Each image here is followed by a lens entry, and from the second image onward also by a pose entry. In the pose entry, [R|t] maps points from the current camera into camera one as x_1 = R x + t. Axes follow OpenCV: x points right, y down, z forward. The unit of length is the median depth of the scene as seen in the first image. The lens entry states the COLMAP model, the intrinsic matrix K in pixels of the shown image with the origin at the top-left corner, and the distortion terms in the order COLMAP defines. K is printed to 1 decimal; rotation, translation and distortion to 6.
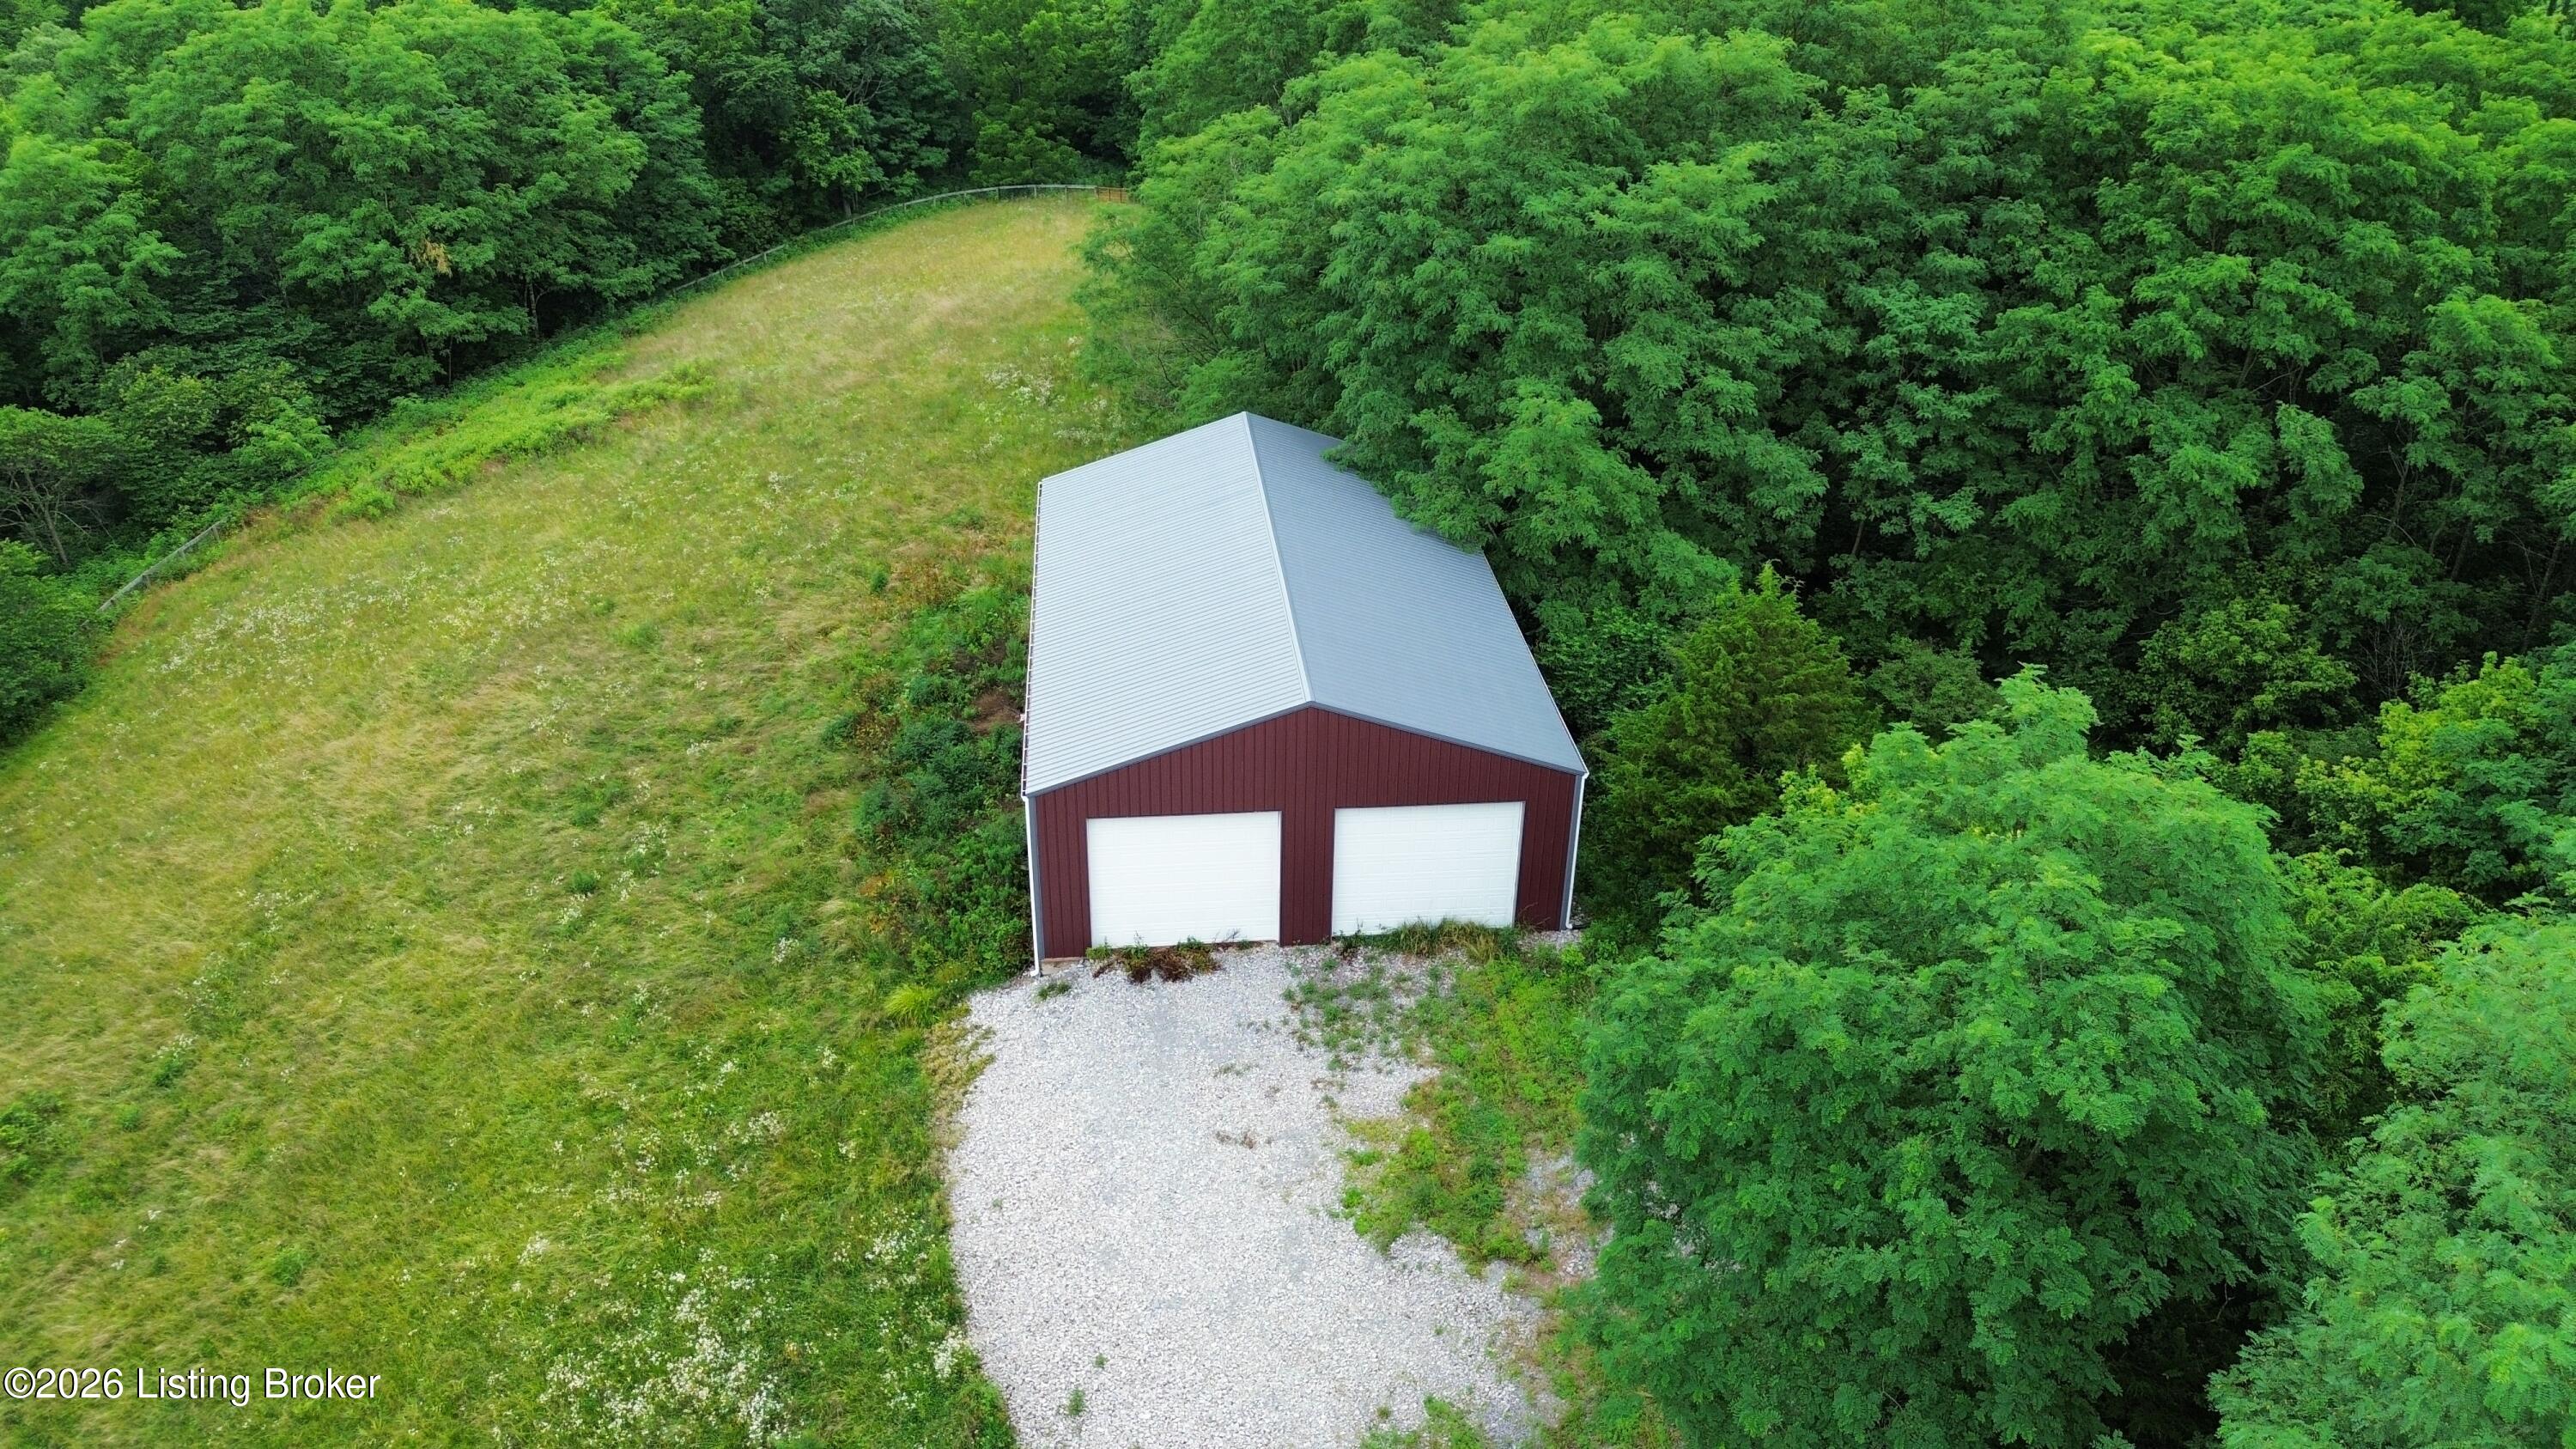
lens RADIAL K [[1826.4, 0, 1288.0], [0, 1826.4, 724.5], [0, 0, 1]] dist [0.076145, -0.072439]
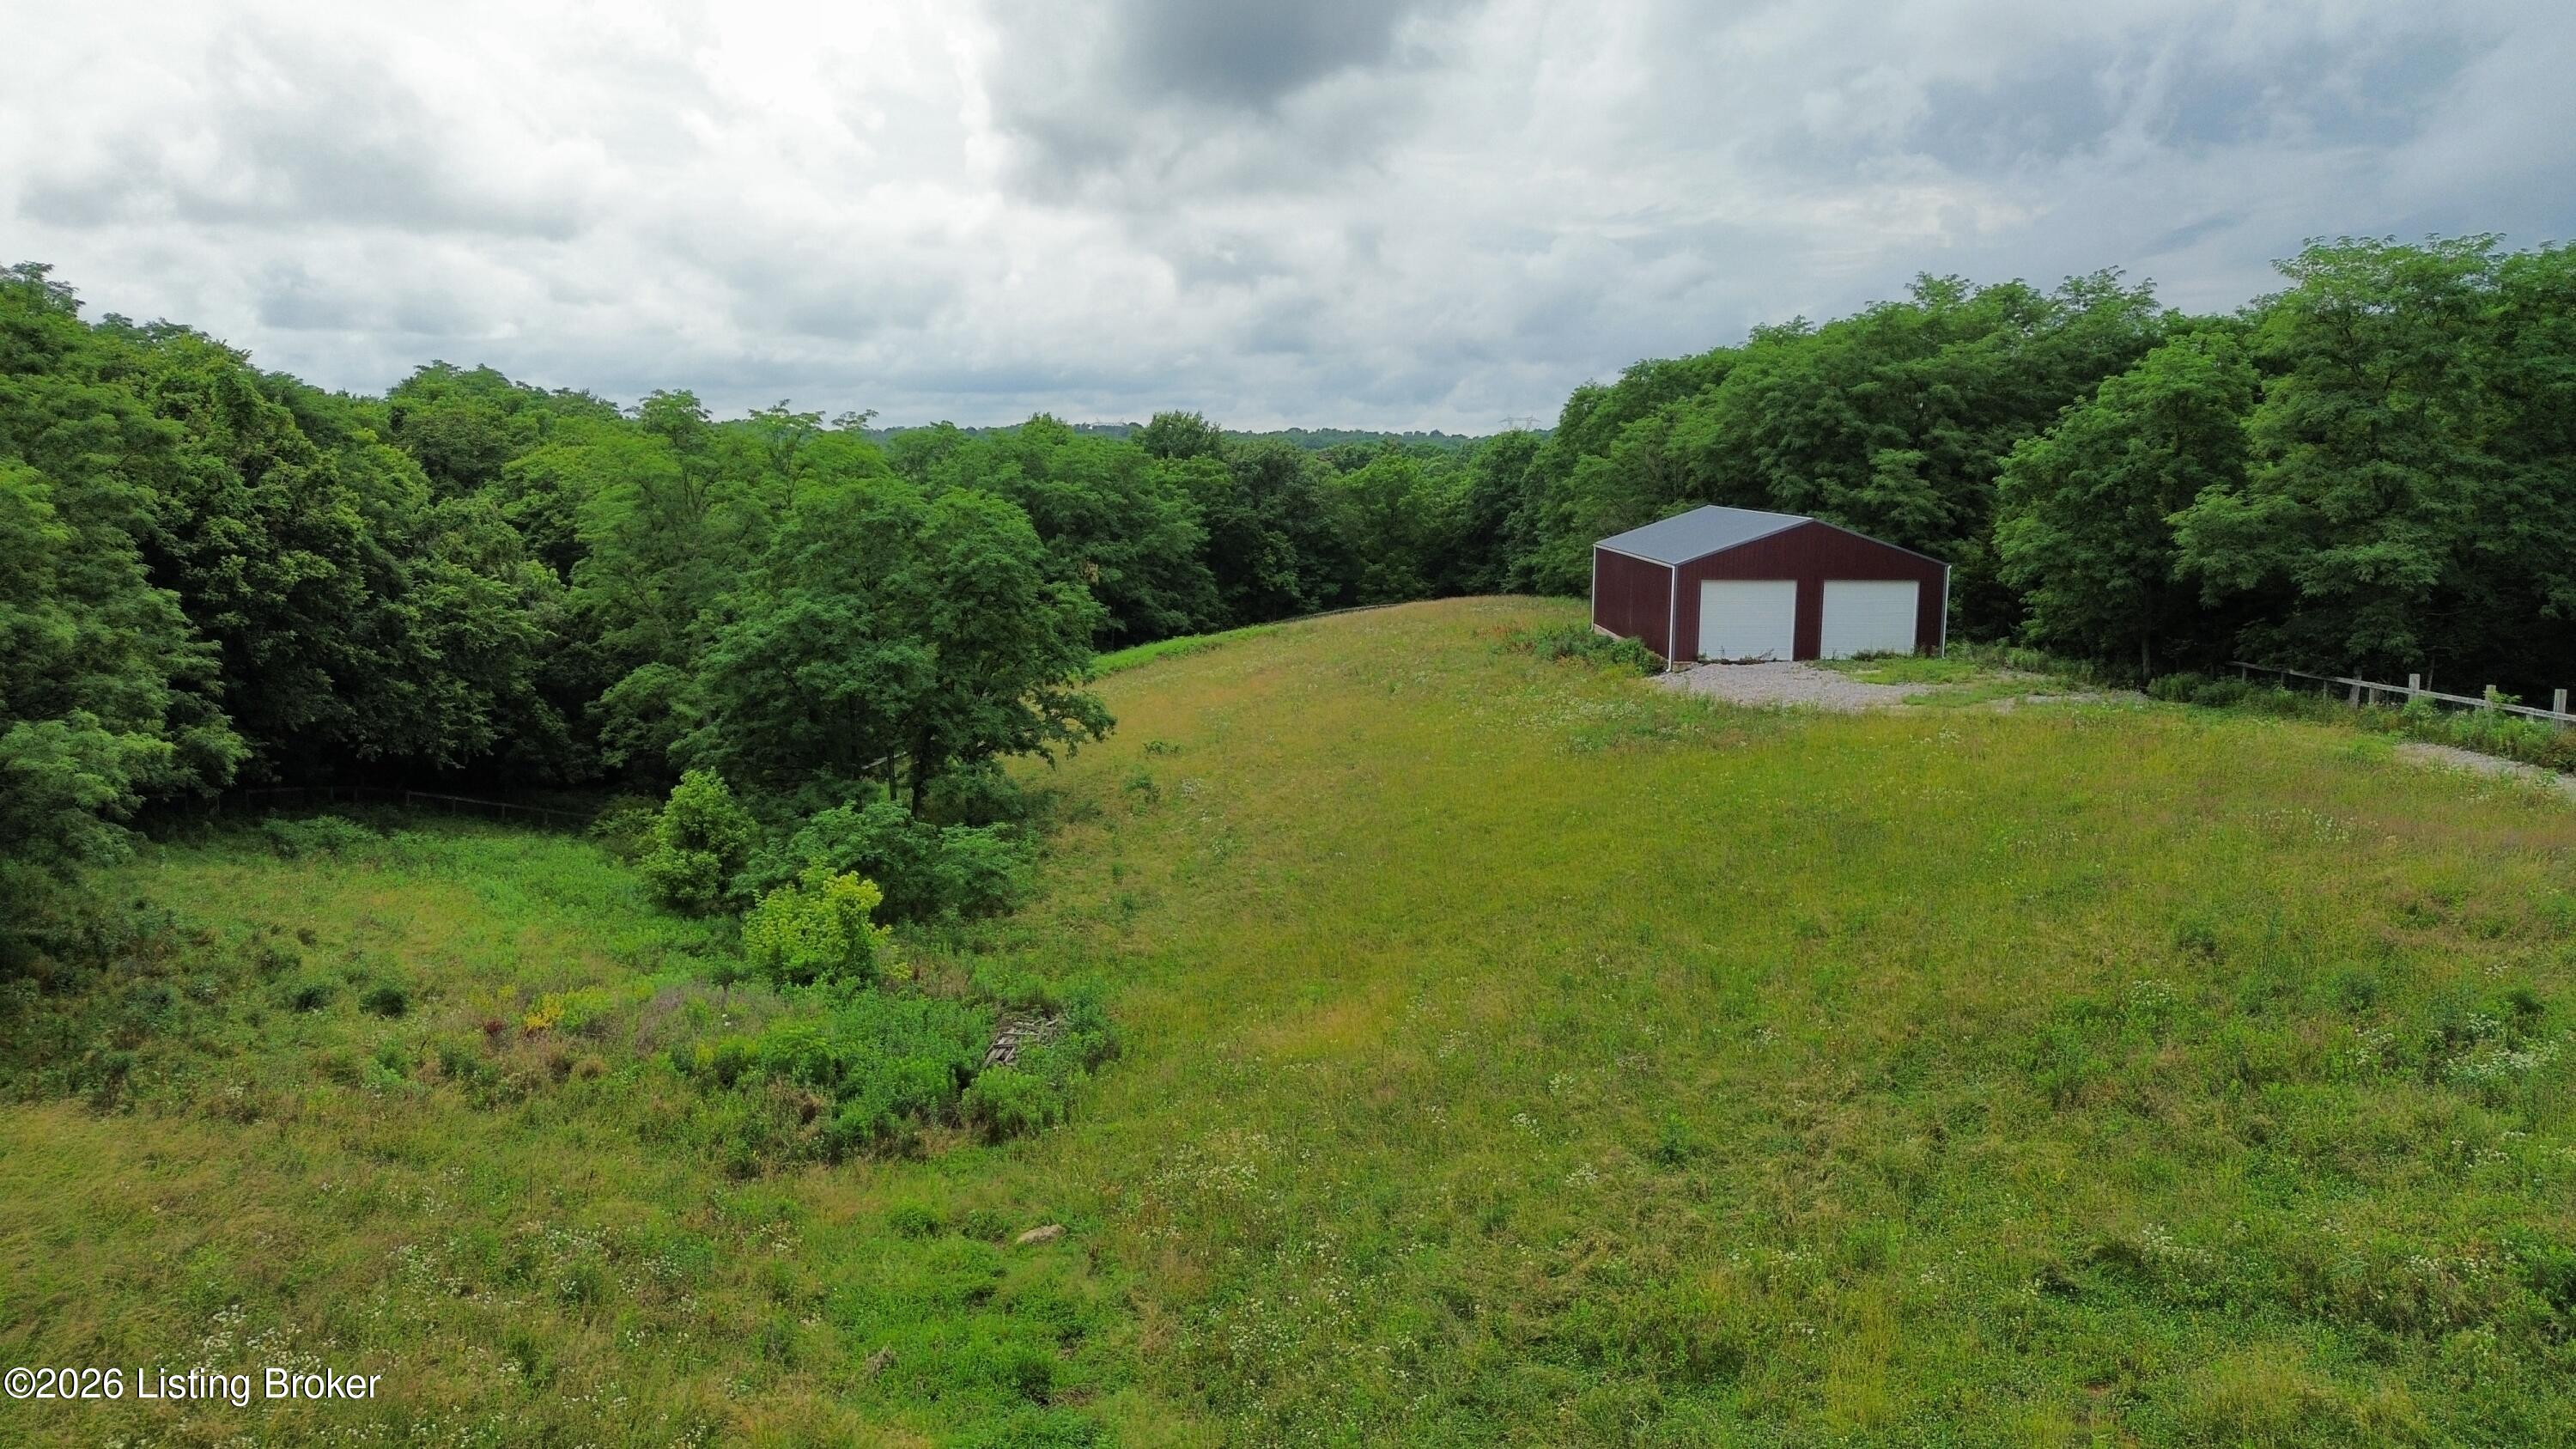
lens RADIAL K [[1826.4, 0, 1288.0], [0, 1826.4, 724.5], [0, 0, 1]] dist [0.076145, -0.072439]
pose [[0.997430, 0.002034, -0.071619, -0.335838], [-0.026883, 0.937188, -0.347786, 0.734685], [0.066414, 0.348818, 0.934834, -0.711446]]
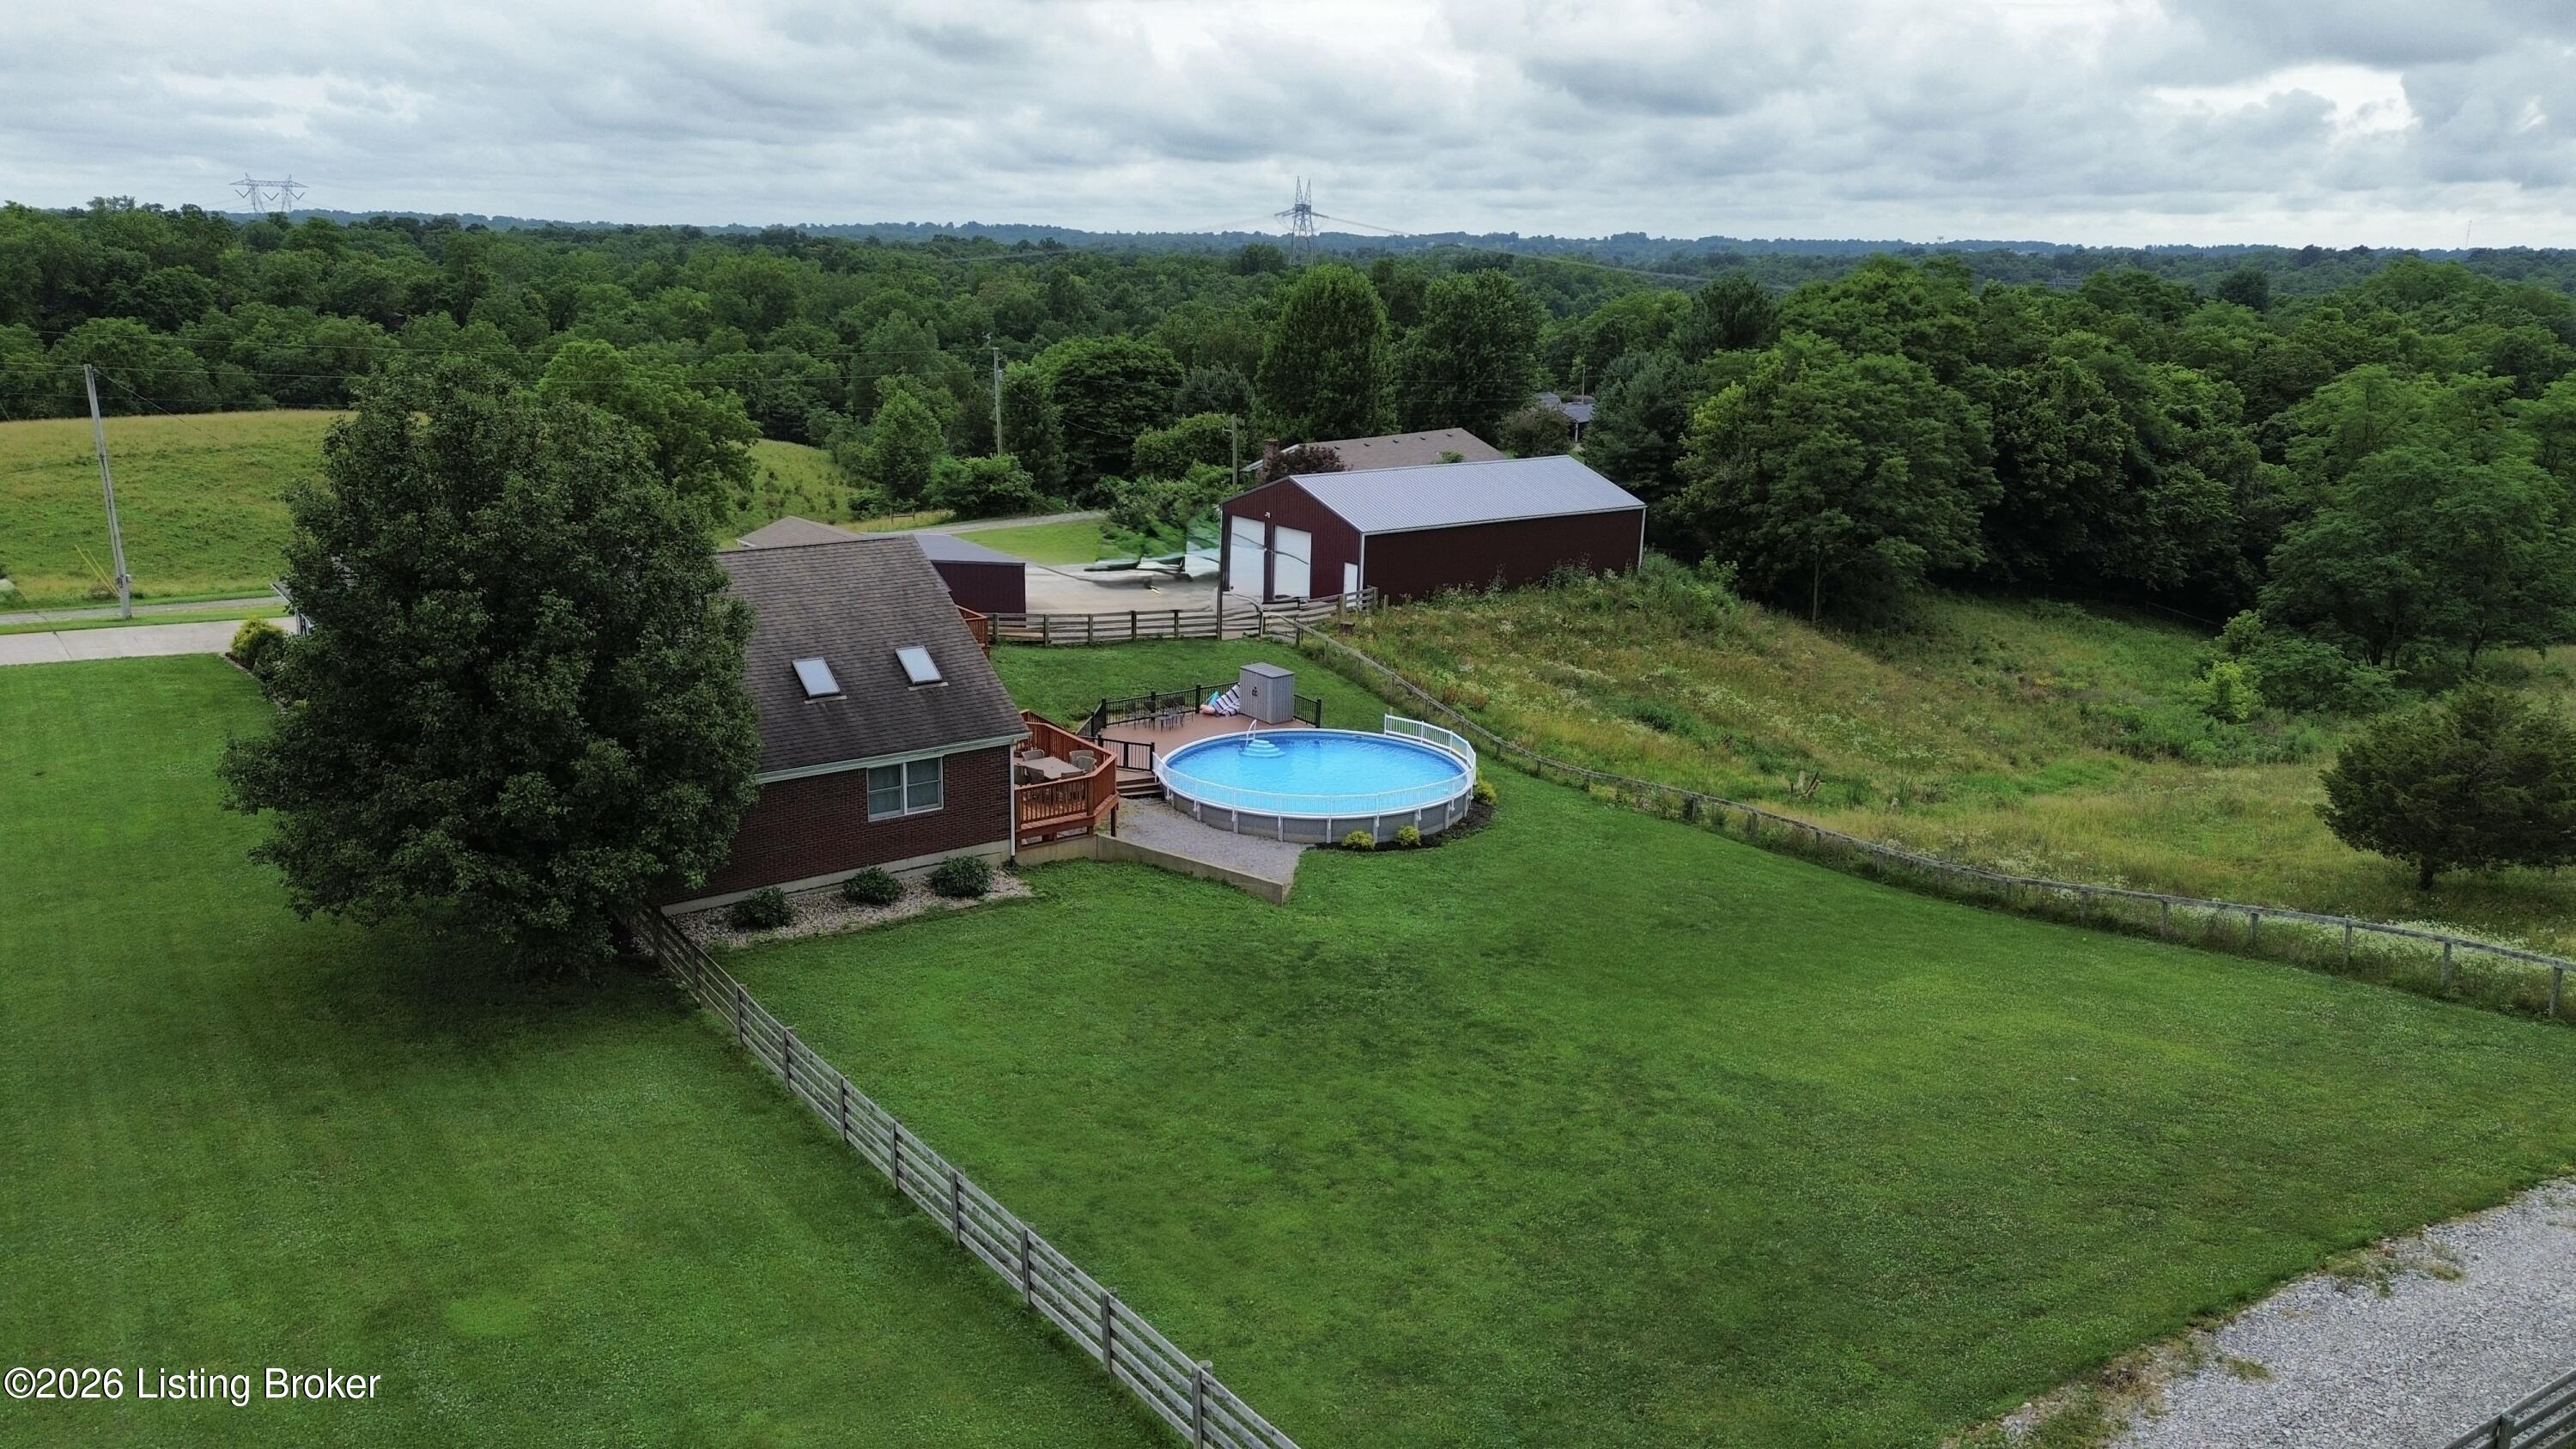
lens RADIAL K [[1826.4, 0, 1288.0], [0, 1826.4, 724.5], [0, 0, 1]] dist [0.076145, -0.072439]
pose [[0.464675, 0.222481, -0.857076, 0.590253], [-0.441739, 0.897119, -0.006620, 0.989842], [0.767426, 0.381680, 0.515148, -1.545470]]
